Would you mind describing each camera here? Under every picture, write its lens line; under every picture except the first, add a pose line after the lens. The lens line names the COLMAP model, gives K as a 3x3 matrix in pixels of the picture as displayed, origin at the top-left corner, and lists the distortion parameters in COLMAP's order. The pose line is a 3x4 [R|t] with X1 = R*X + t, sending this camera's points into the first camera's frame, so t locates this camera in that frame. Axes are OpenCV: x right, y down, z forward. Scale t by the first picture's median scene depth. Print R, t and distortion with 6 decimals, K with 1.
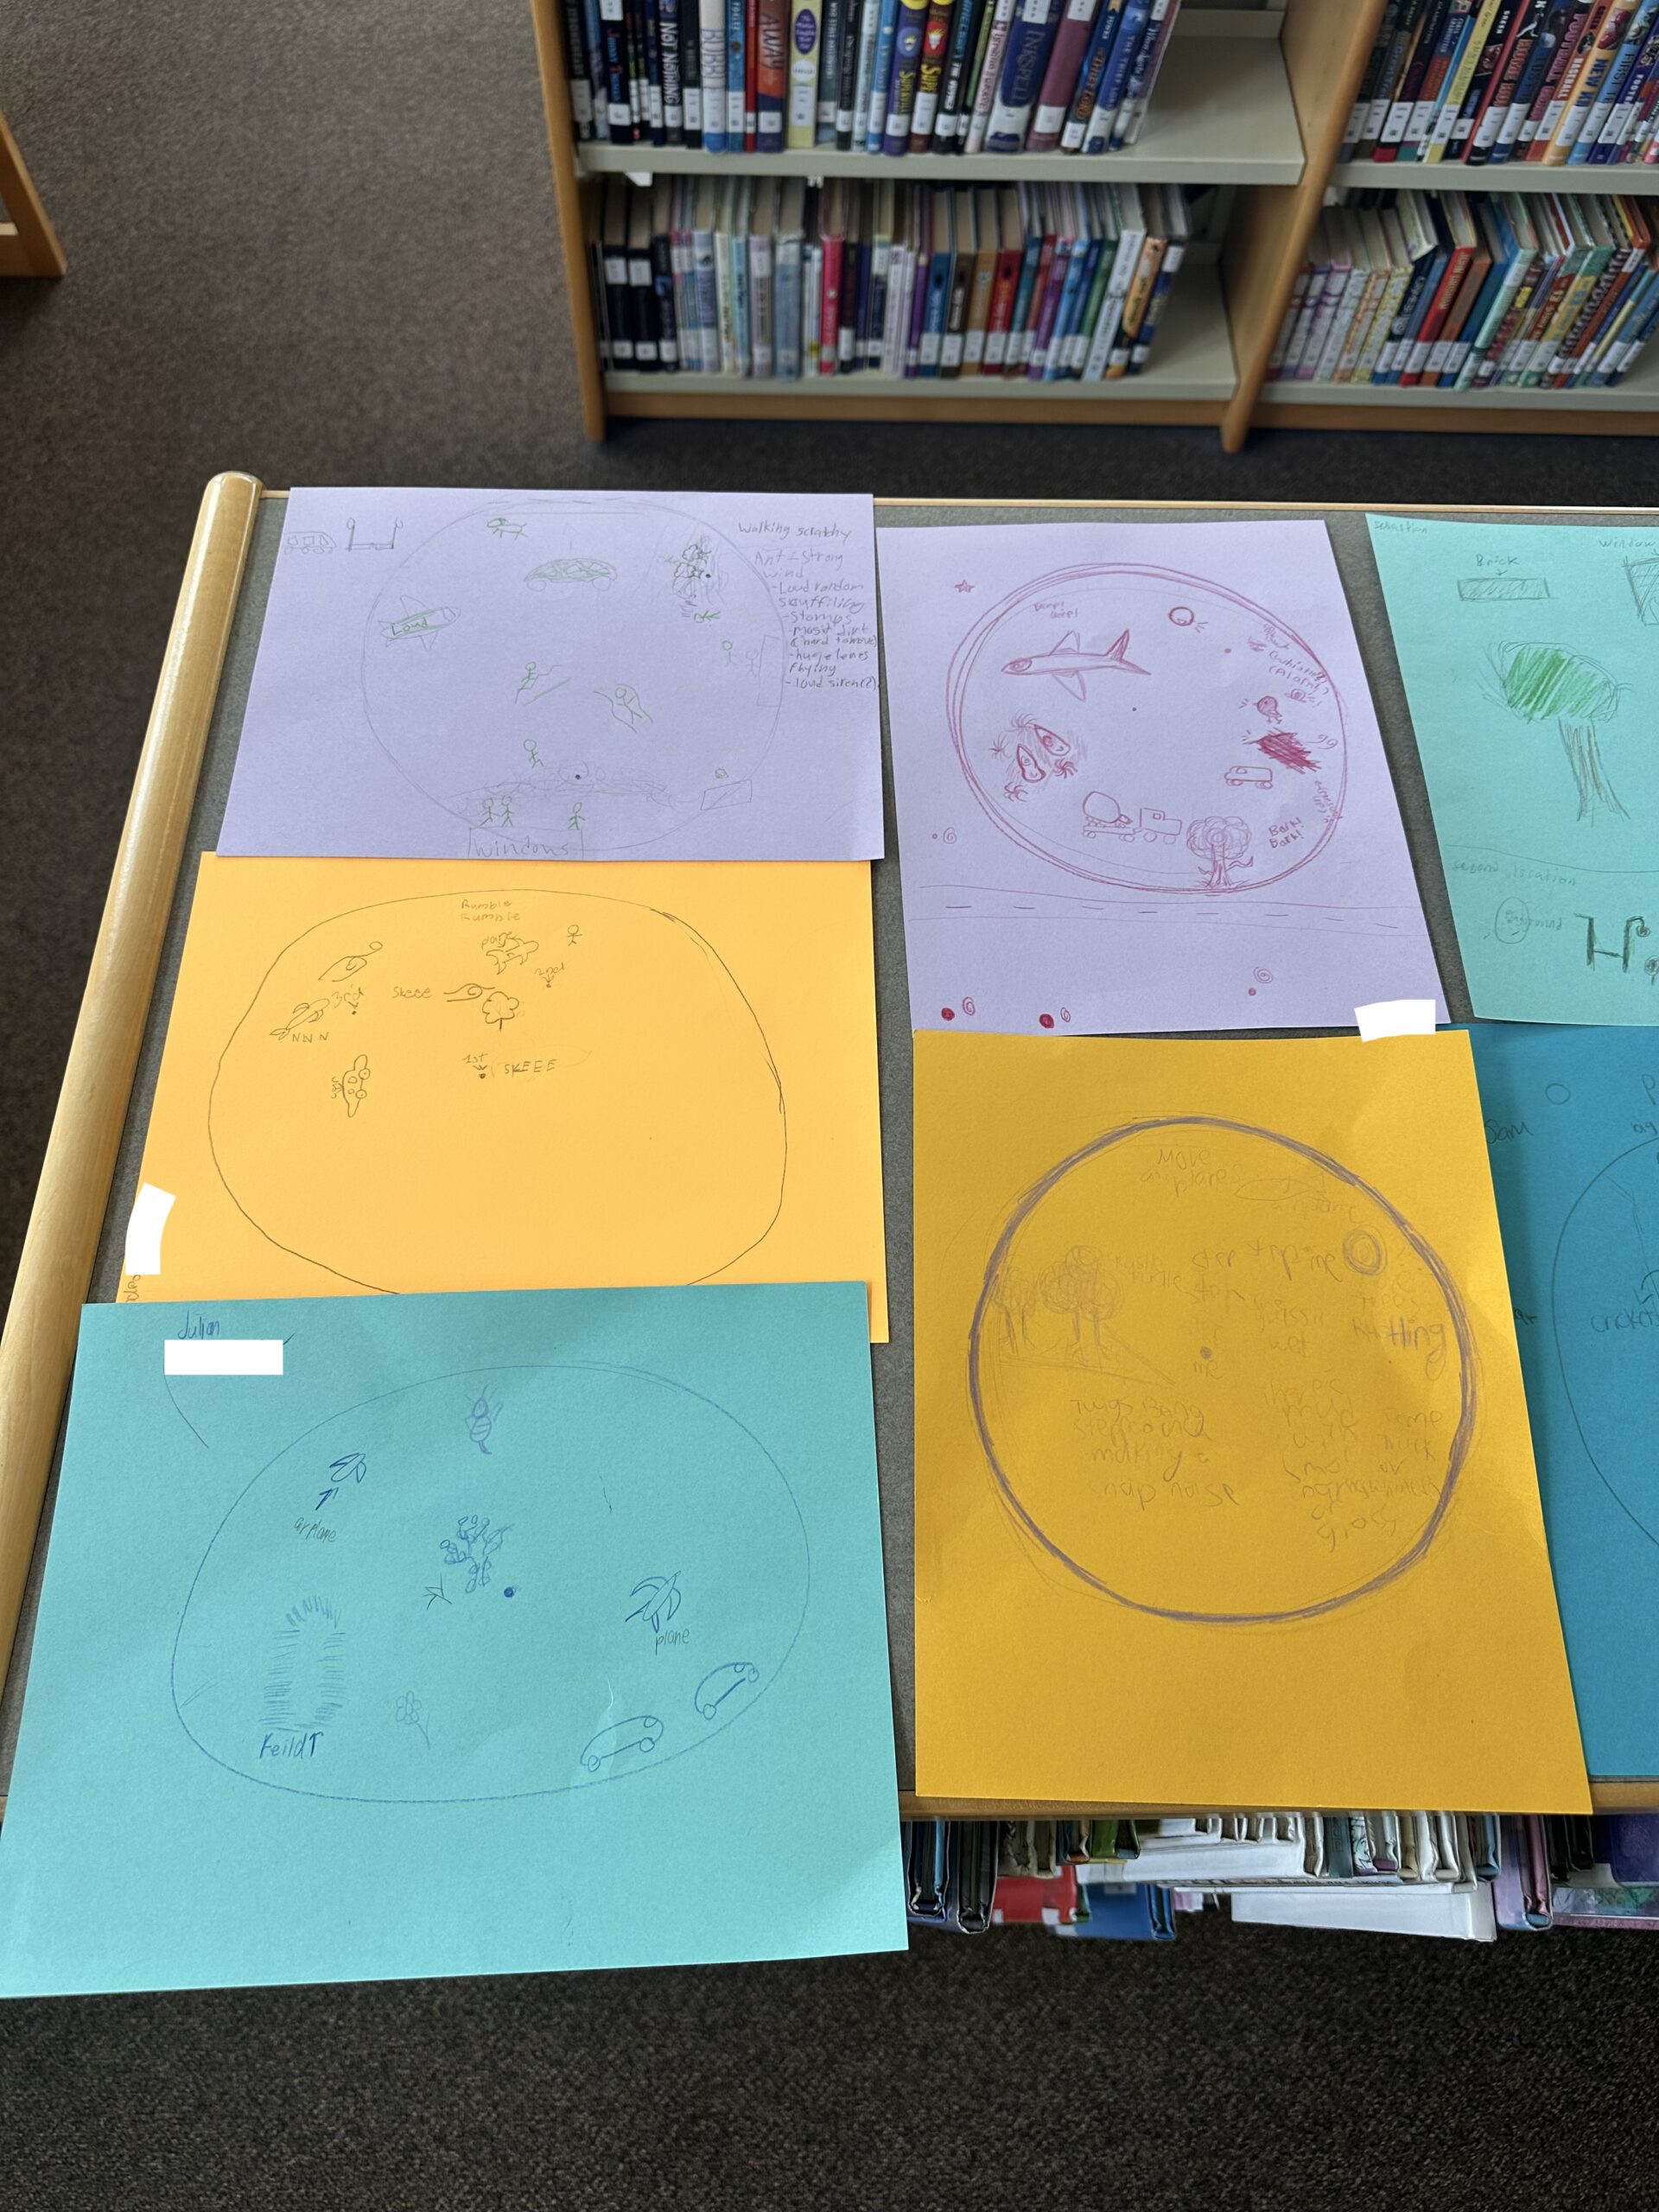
lens RADIAL K [[1538.8, 0, 829.5], [0, 1538.8, 1106.0], [0, 0, 1]] dist [-0.001369, -0.004876]
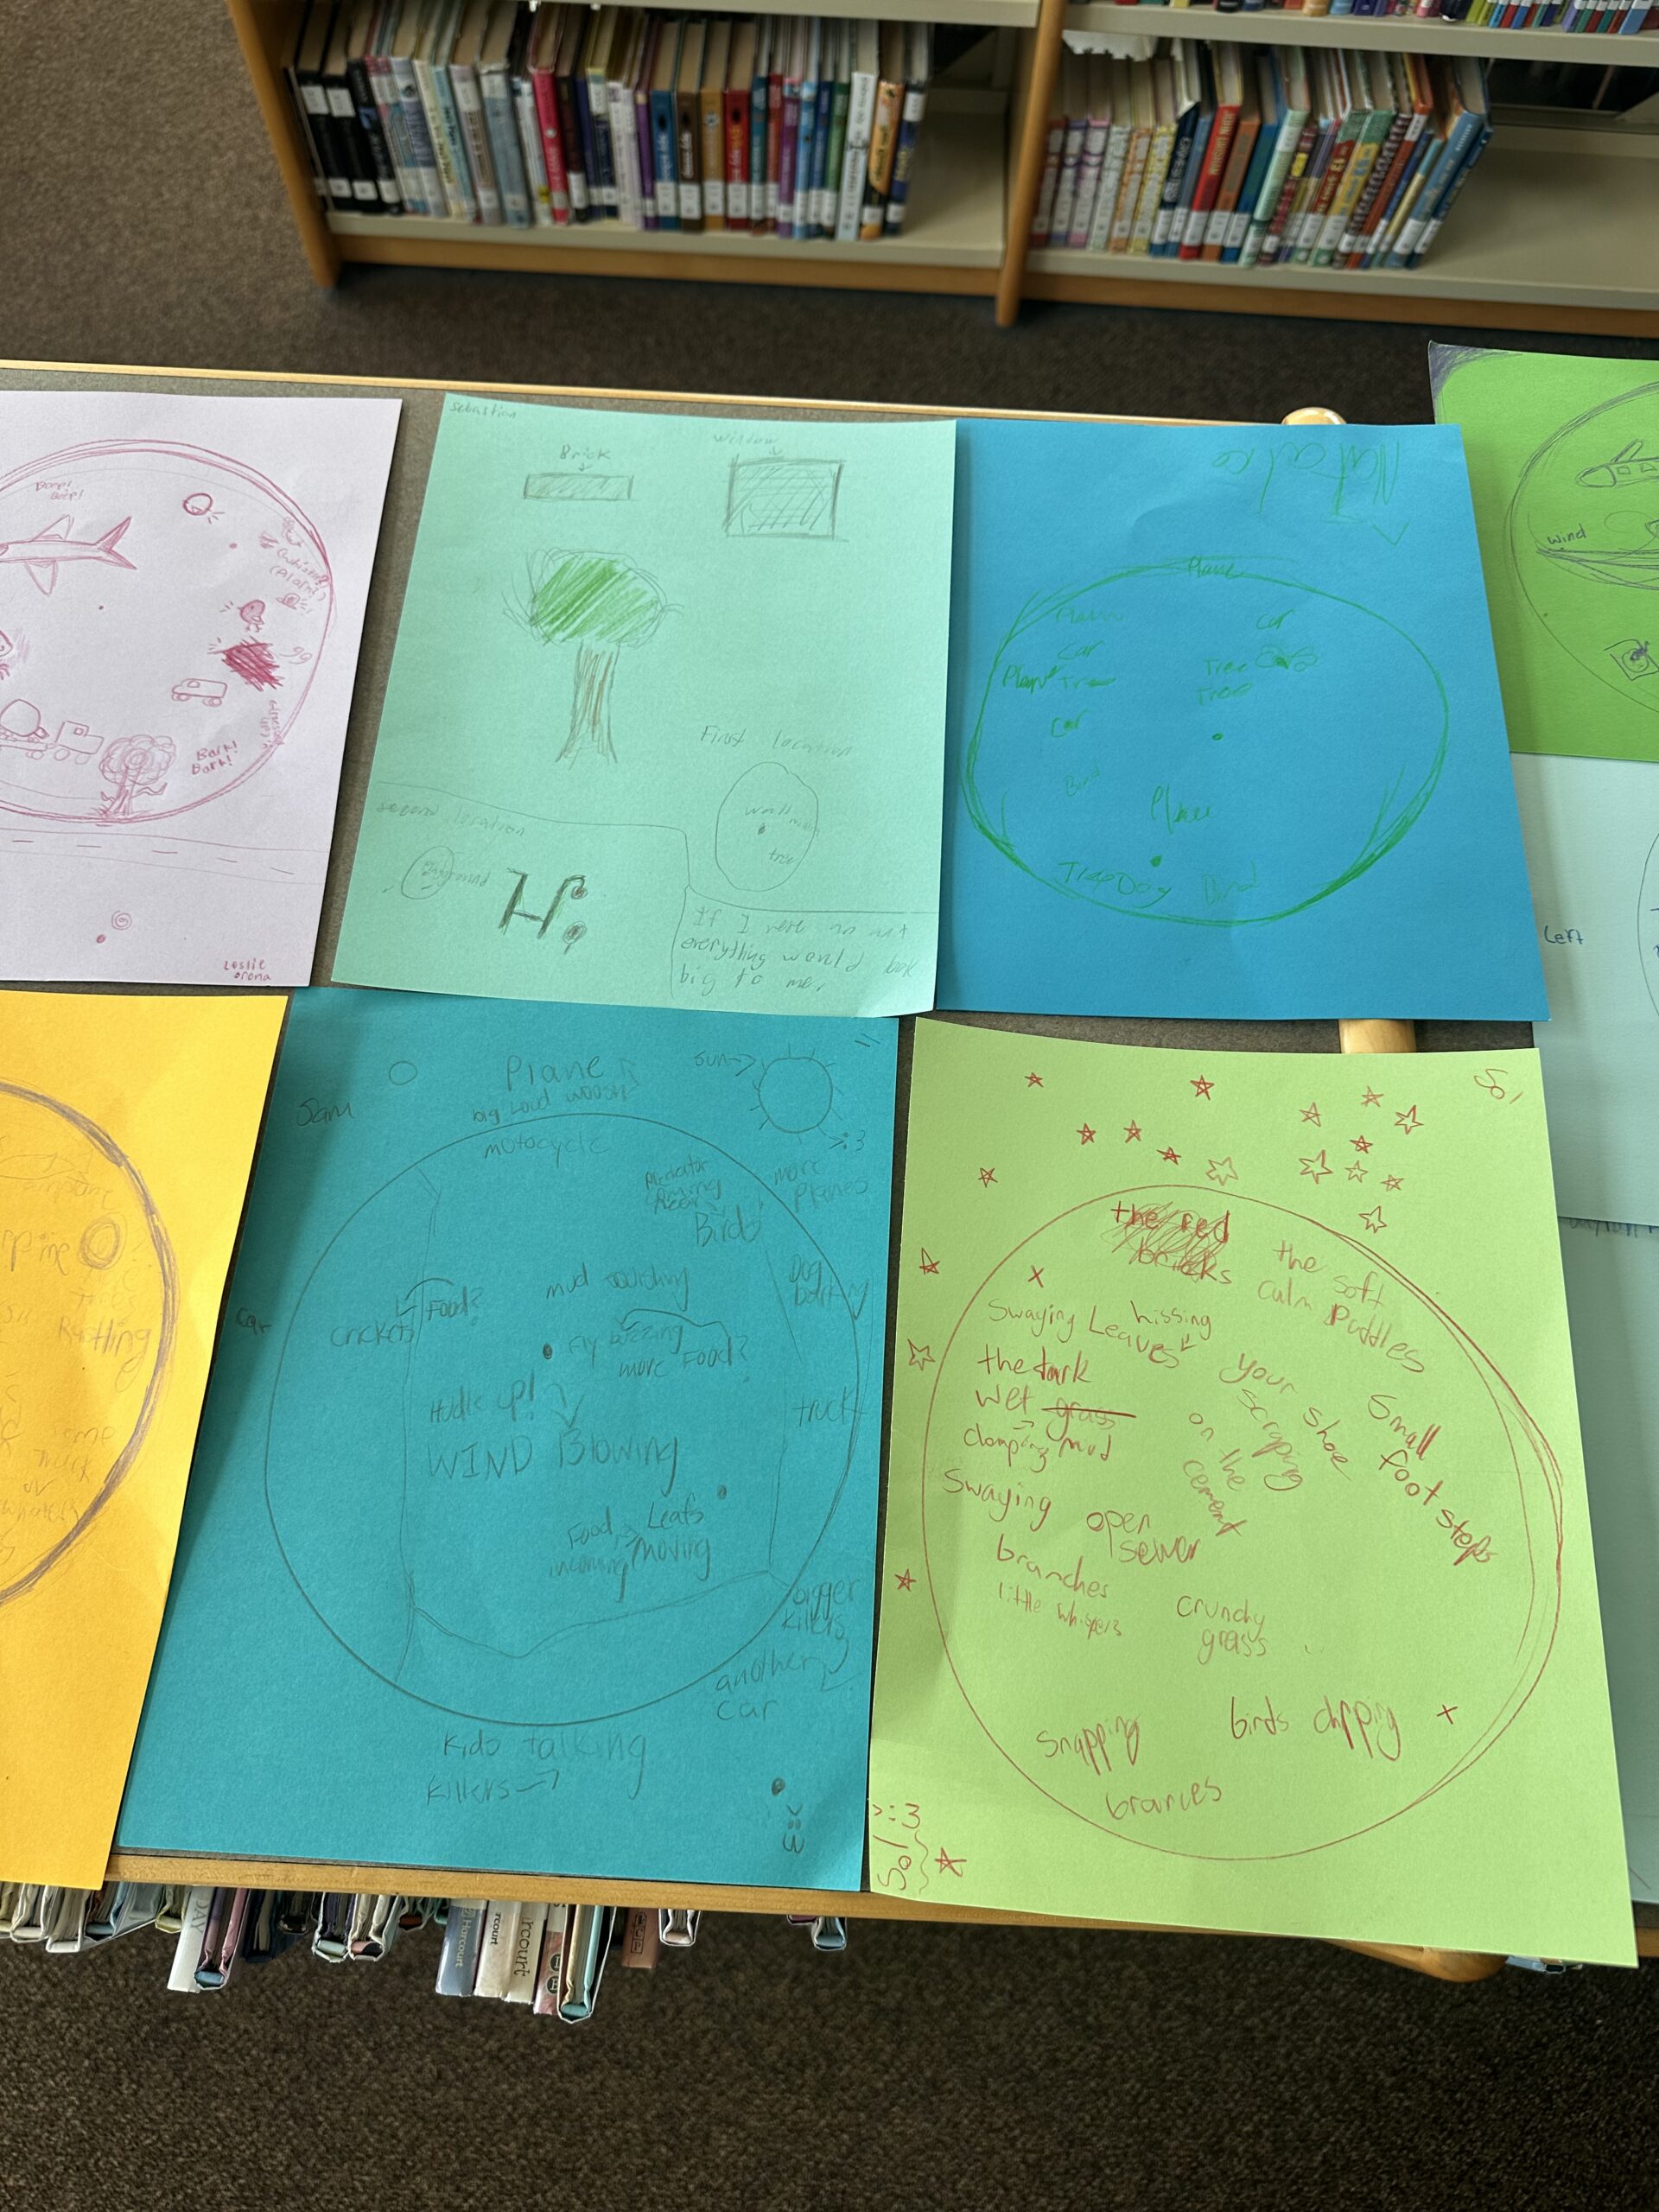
lens RADIAL K [[1540.9, 0, 839.4], [0, 1540.9, 1102.4], [0, 0, 1]] dist [-0.004045, -0.004153]
pose [[0.998618, 0.049224, -0.018436, 0.239107], [-0.047774, 0.996245, 0.072205, -0.021488], [0.021921, -0.071225, 0.997219, 0.038299]]
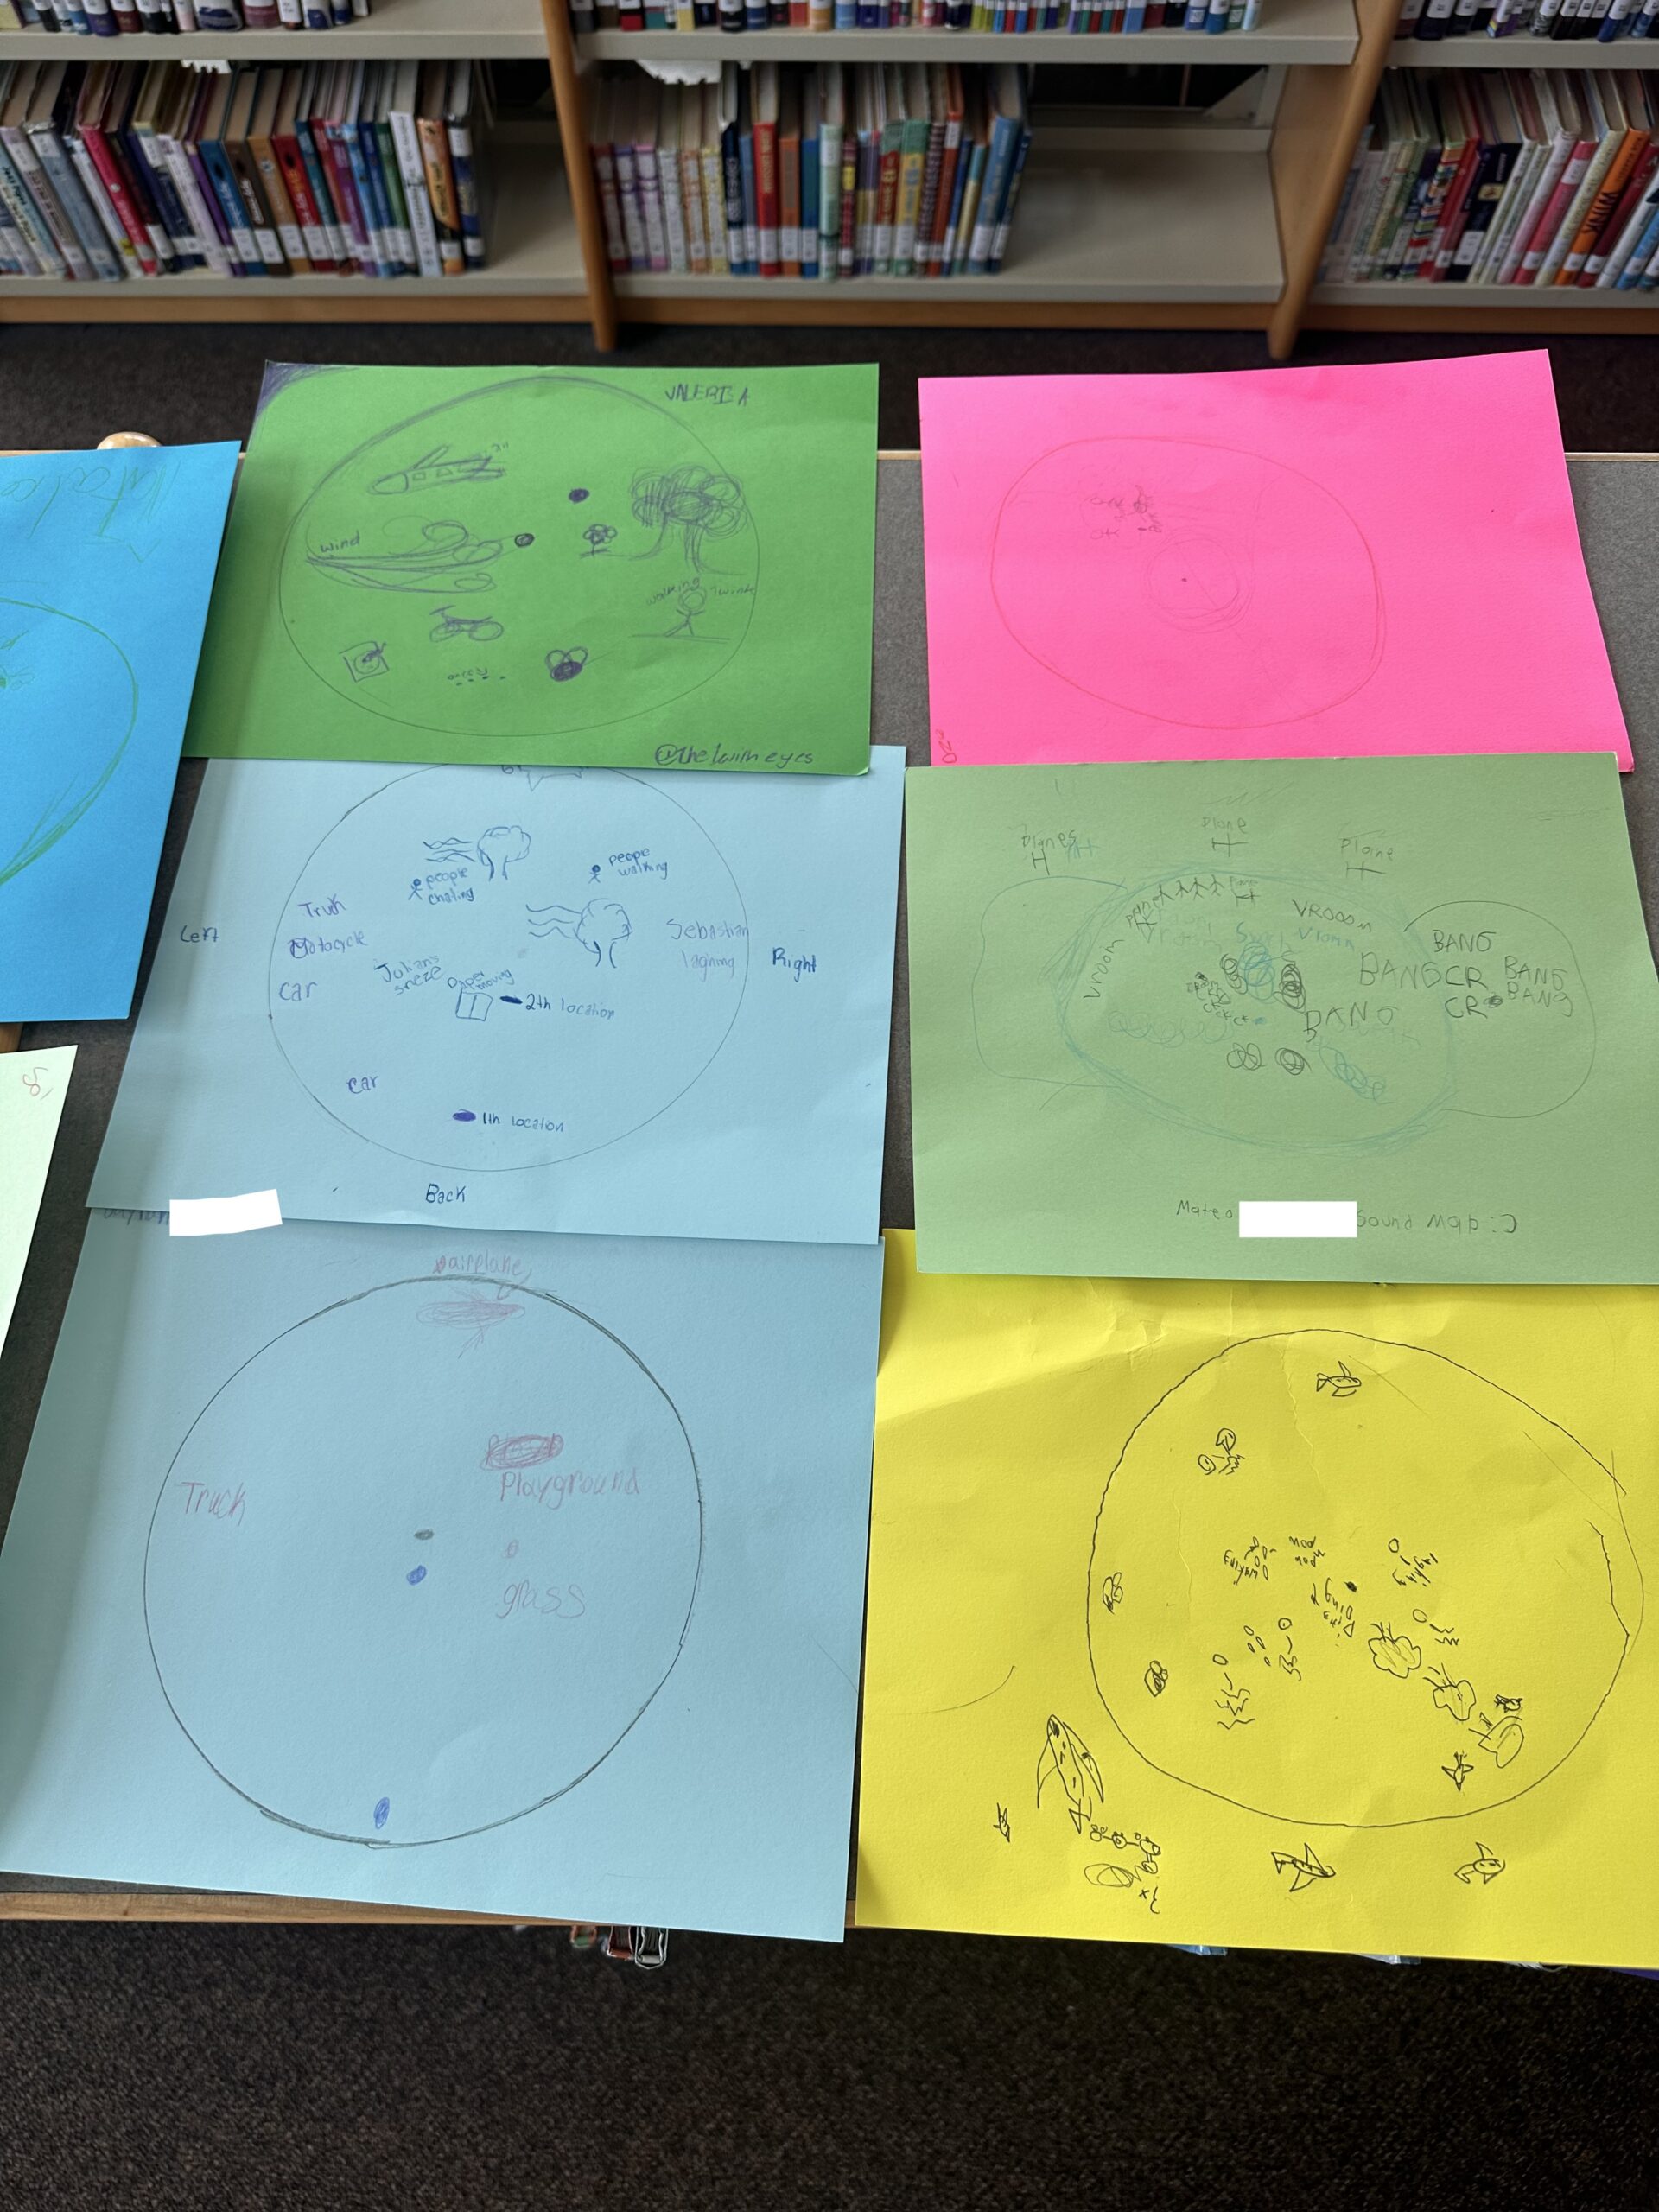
lens RADIAL K [[1537.5, 0, 831.2], [0, 1537.5, 1114.5], [0, 0, 1]] dist [-0.004796, -0.003803]
pose [[0.999533, 0.003602, -0.030339, 0.509843], [-0.001584, 0.997801, 0.066264, -0.023633], [0.030511, -0.066185, 0.997341, 0.038133]]
